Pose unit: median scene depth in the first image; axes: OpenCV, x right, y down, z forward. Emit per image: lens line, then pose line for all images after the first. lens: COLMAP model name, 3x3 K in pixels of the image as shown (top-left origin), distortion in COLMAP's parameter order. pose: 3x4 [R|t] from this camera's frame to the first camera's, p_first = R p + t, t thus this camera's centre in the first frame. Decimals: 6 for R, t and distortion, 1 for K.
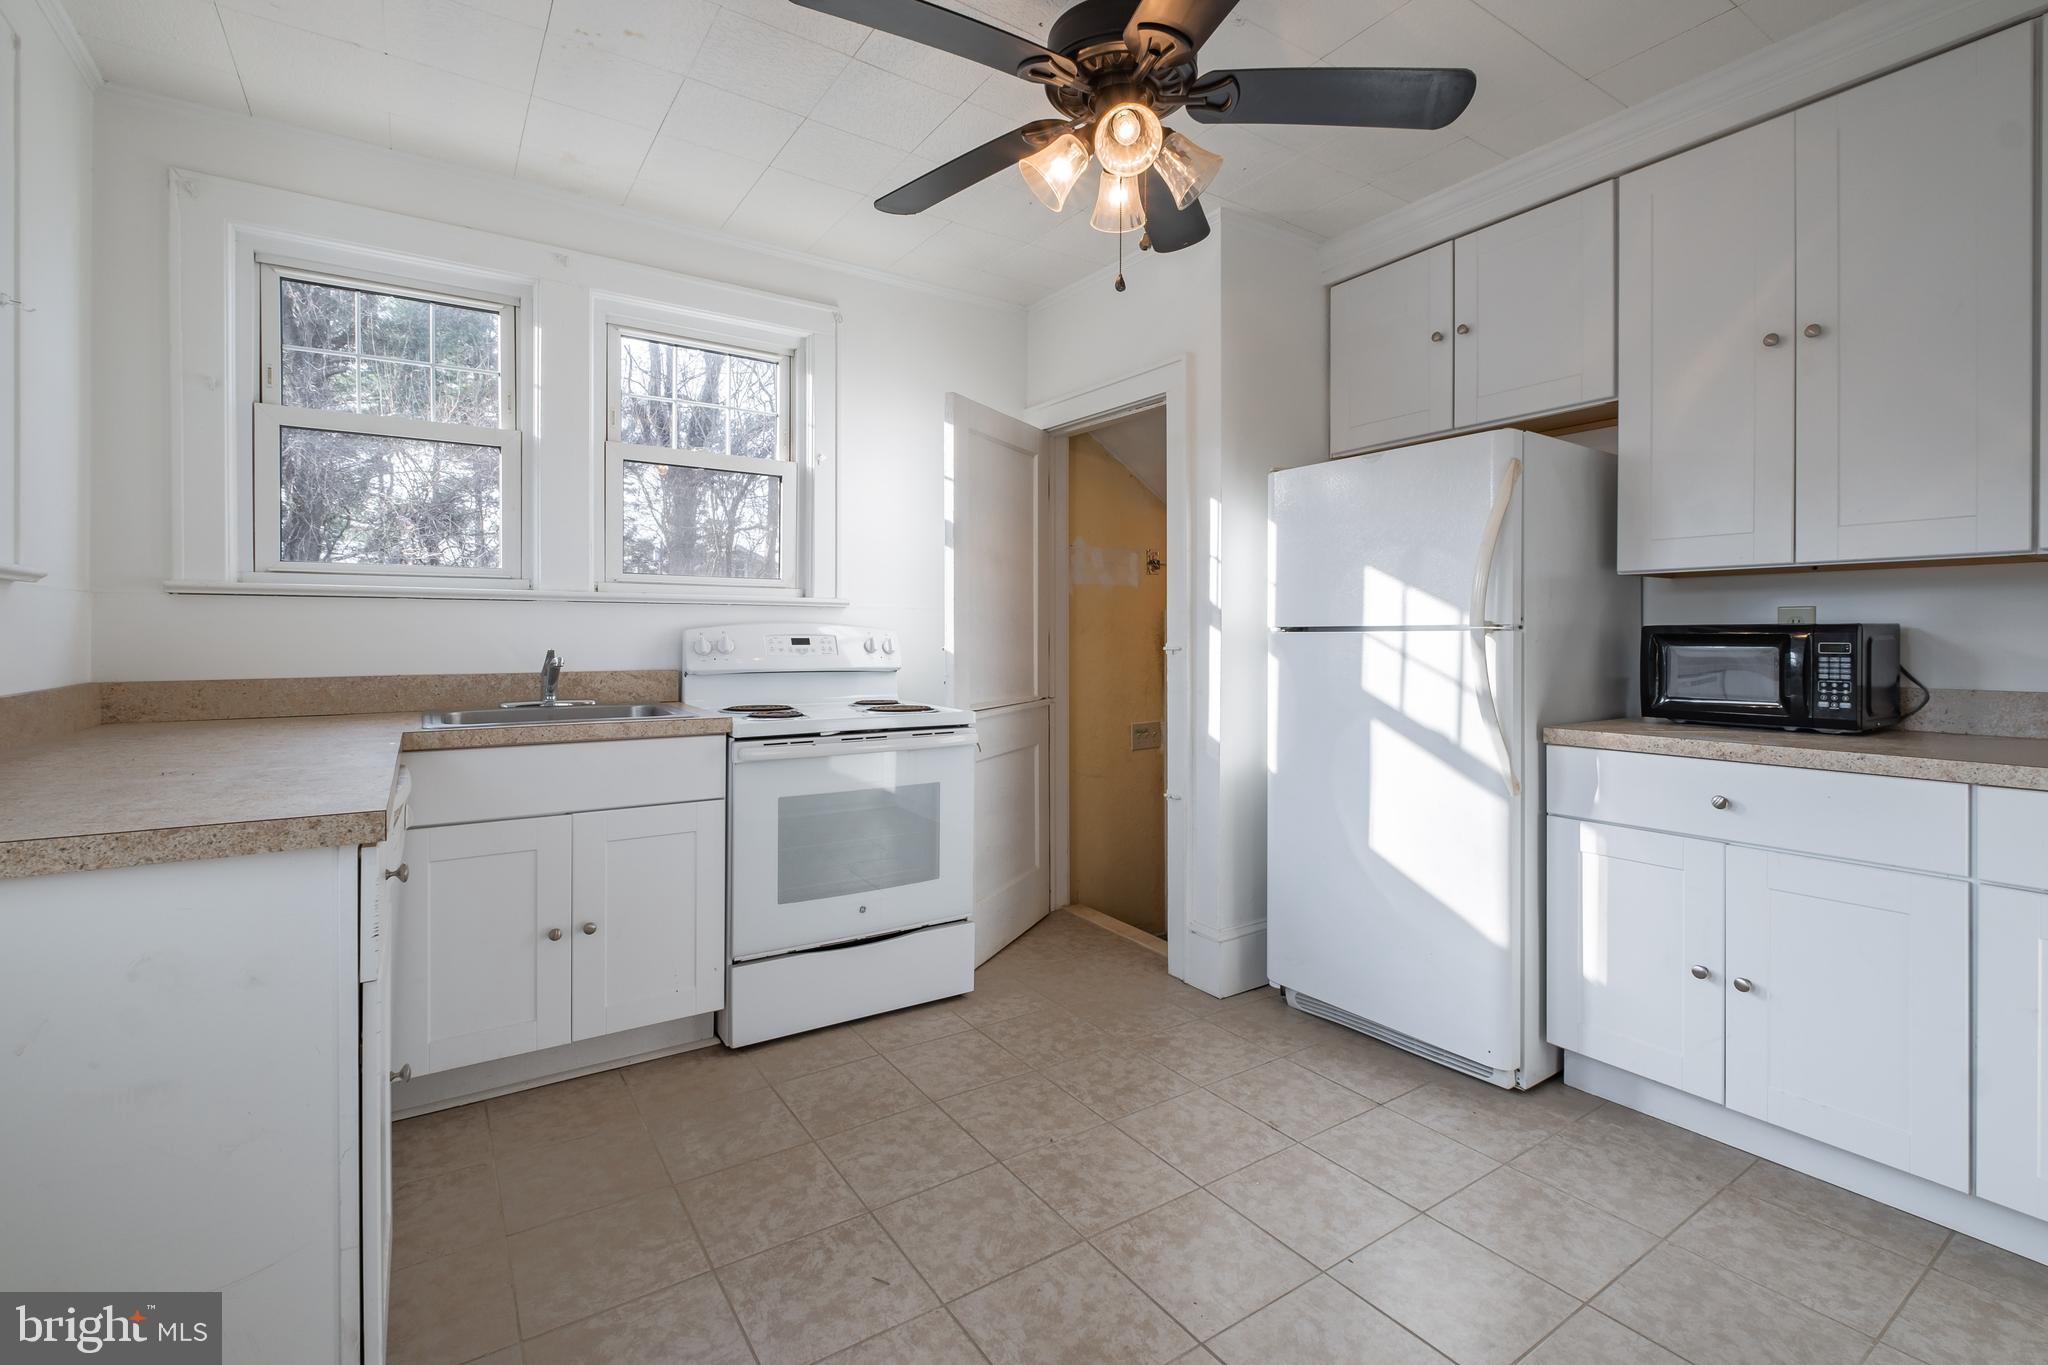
lens RADIAL K [[904.1, 0, 1019.7], [0, 904.1, 643.3], [0, 0, 1]] dist [0.001693, -0.003733]
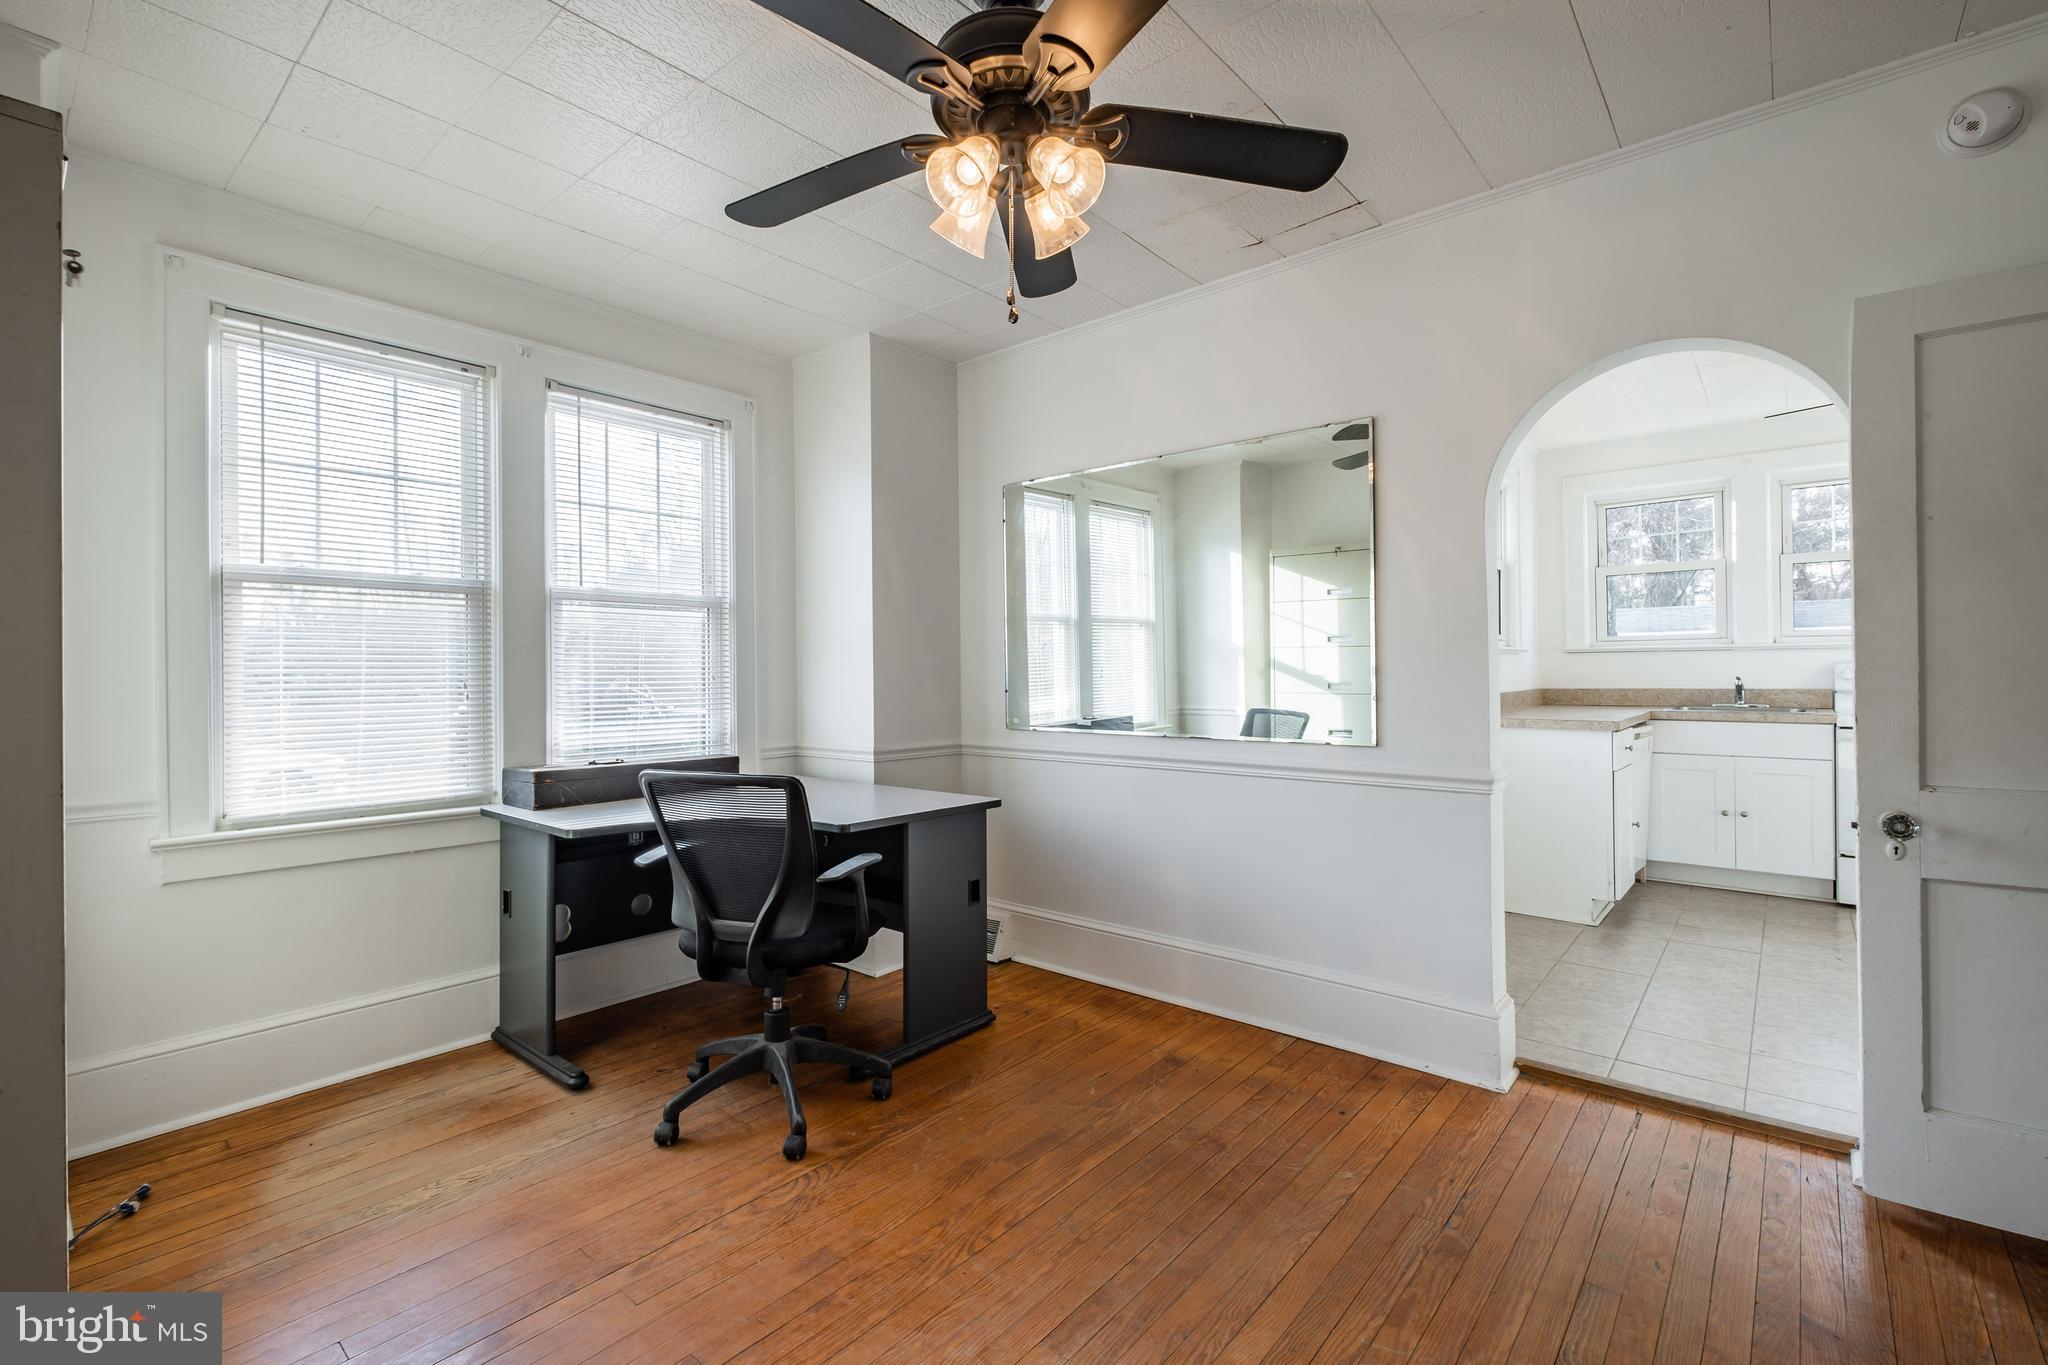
lens RADIAL K [[904.1, 0, 1018.8], [0, 904.1, 667.6], [0, 0, 1]] dist [0.001693, -0.003733]
pose [[0.271208, -0.008352, -0.962485, 0.928624], [0.003893, 0.999964, -0.007580, -0.002497], [0.962513, -0.001691, 0.271231, -0.996703]]
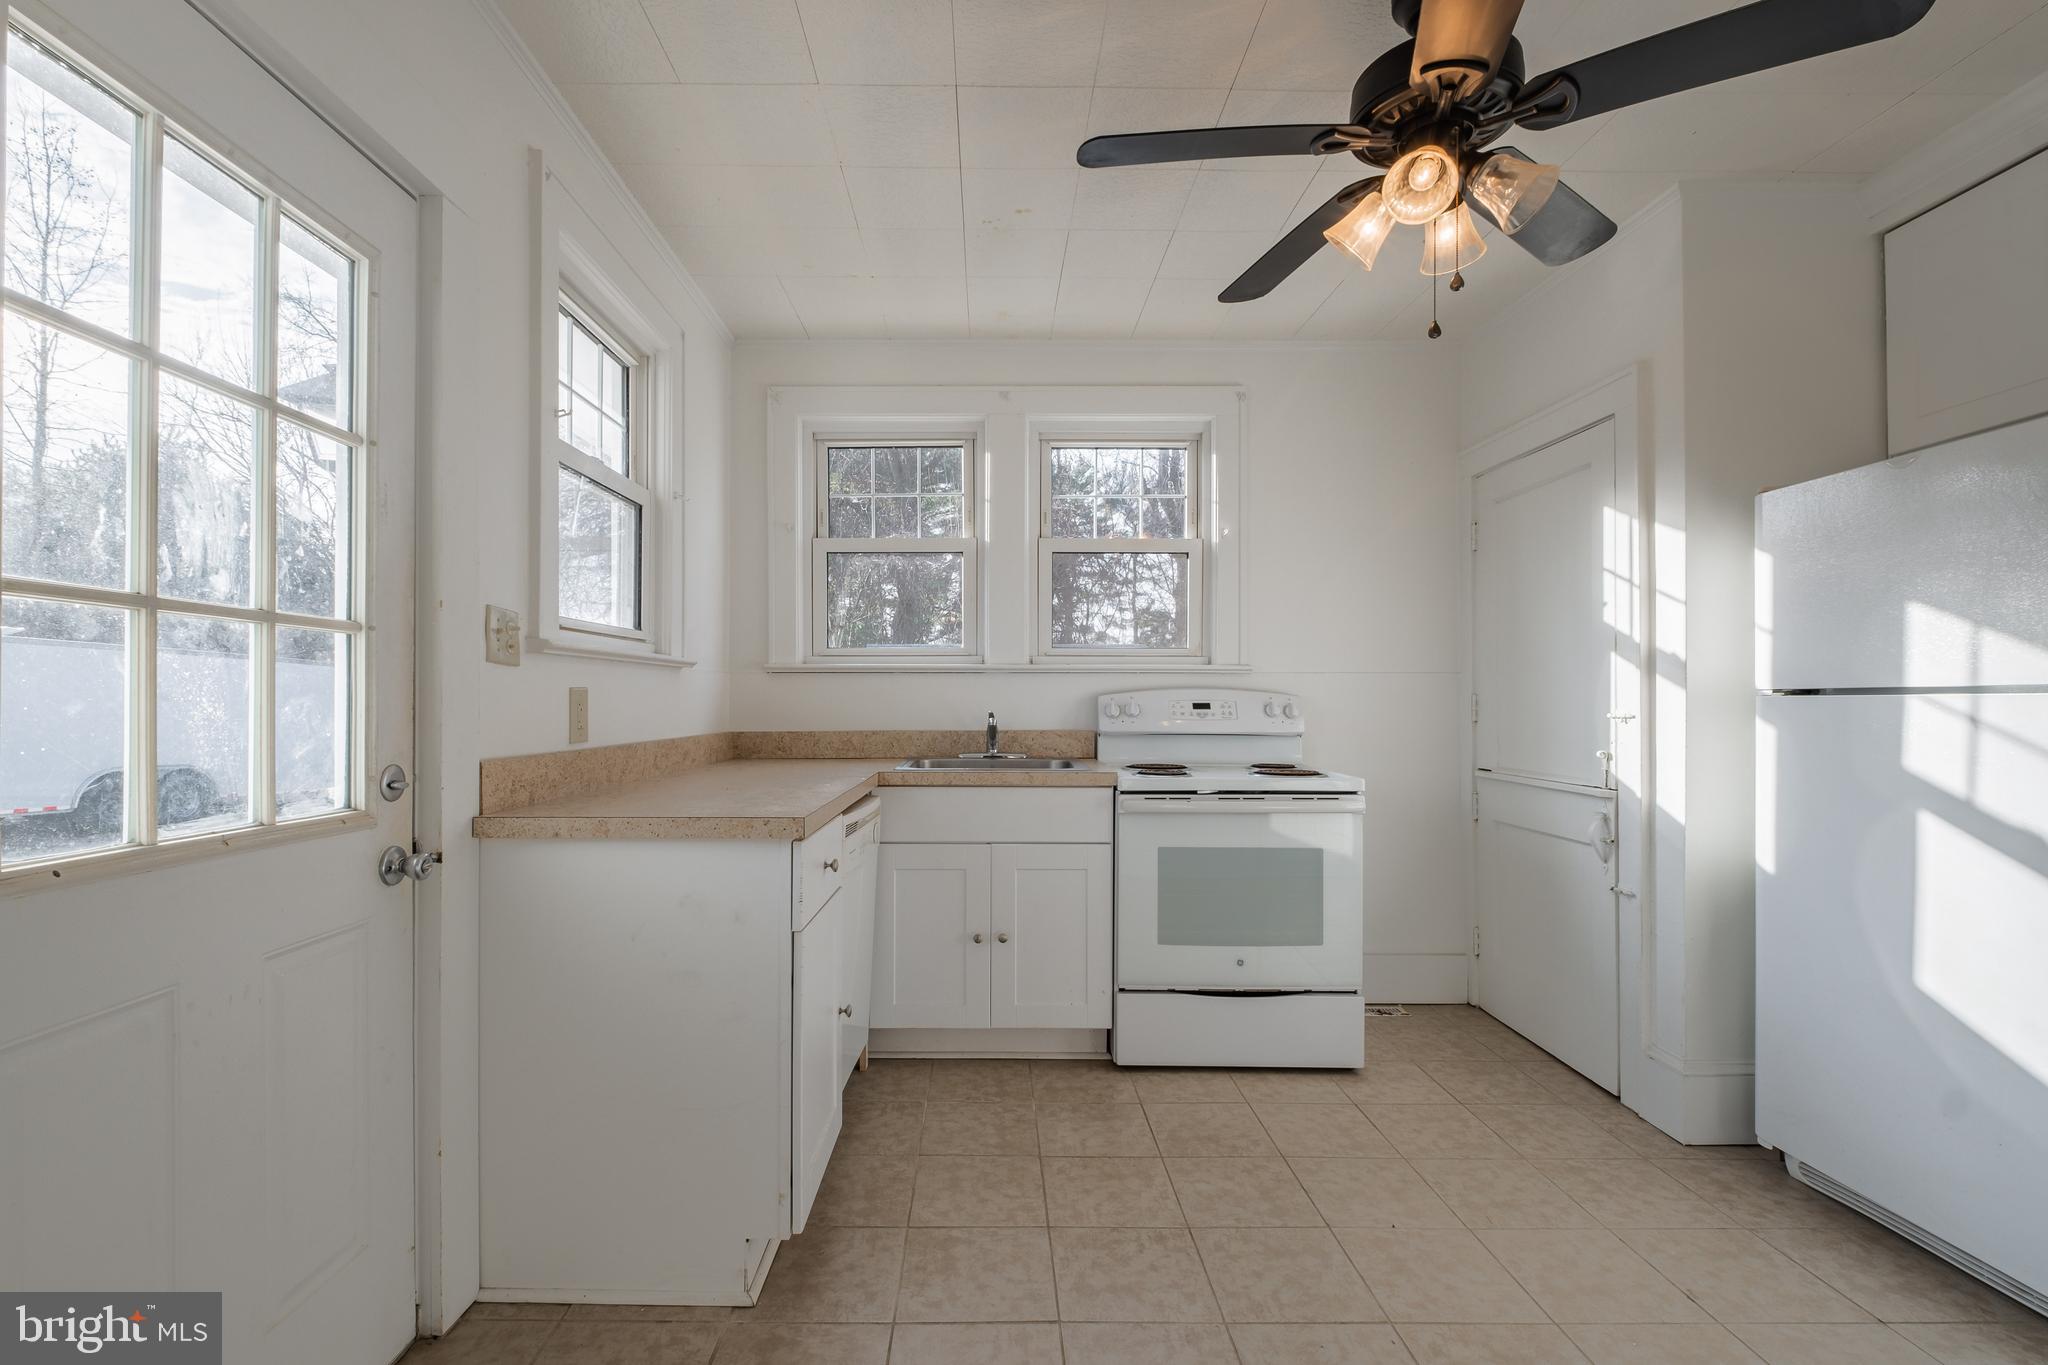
lens RADIAL K [[904.1, 0, 989.0], [0, 904.1, 698.5], [0, 0, 1]] dist [0.001693, -0.003733]
pose [[0.831949, -0.002864, -0.554845, 0.174371], [-0.003140, 0.999946, -0.009869, 0.000726], [0.554844, 0.009953, 0.831895, -0.035019]]
